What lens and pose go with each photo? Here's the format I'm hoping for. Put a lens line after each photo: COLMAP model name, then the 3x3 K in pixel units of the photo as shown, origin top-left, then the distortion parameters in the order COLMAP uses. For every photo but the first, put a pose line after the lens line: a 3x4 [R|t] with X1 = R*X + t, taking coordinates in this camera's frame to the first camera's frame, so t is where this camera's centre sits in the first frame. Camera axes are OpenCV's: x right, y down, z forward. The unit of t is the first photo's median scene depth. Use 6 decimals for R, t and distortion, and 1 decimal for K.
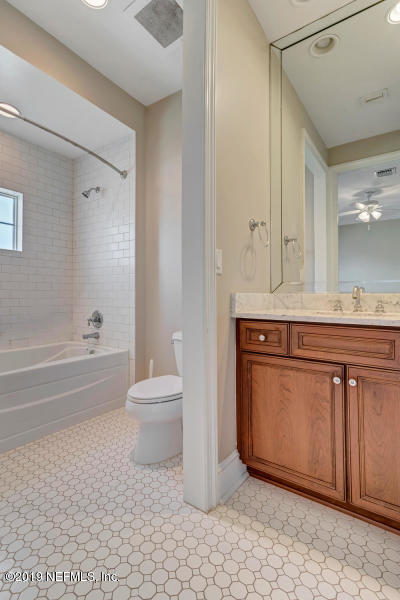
lens RADIAL K [[291.1, 0, 198.3], [0, 291.1, 286.0], [0, 0, 1]] dist [0.001258, 0.000295]
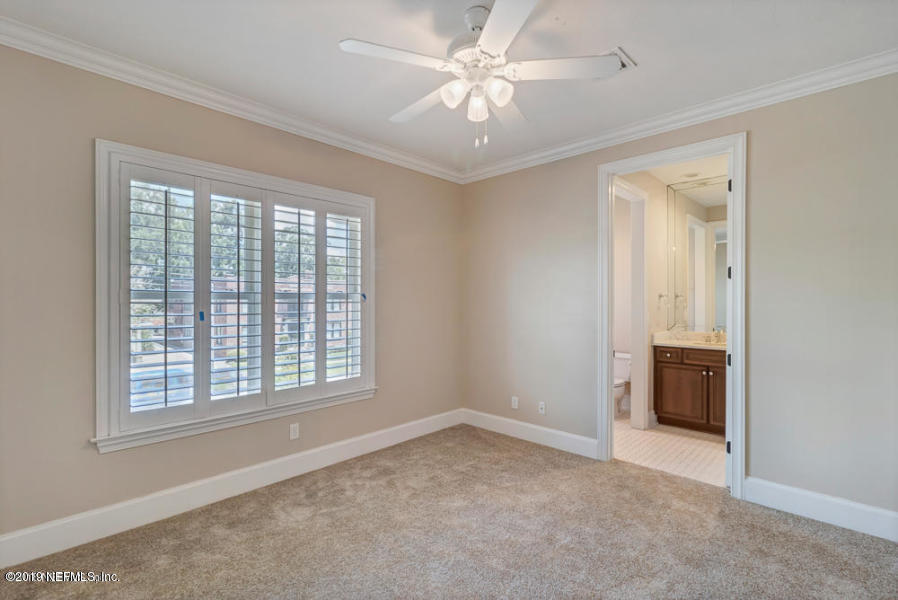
lens RADIAL K [[421.4, 0, 454.2], [0, 421.4, 300.4], [0, 0, 1]] dist [-0.015590, 0.000360]
pose [[0.989968, -0.001538, -0.141282, -0.893259], [0.005528, 0.999597, 0.027856, -0.314059], [0.141182, -0.028358, 0.989577, -2.236052]]
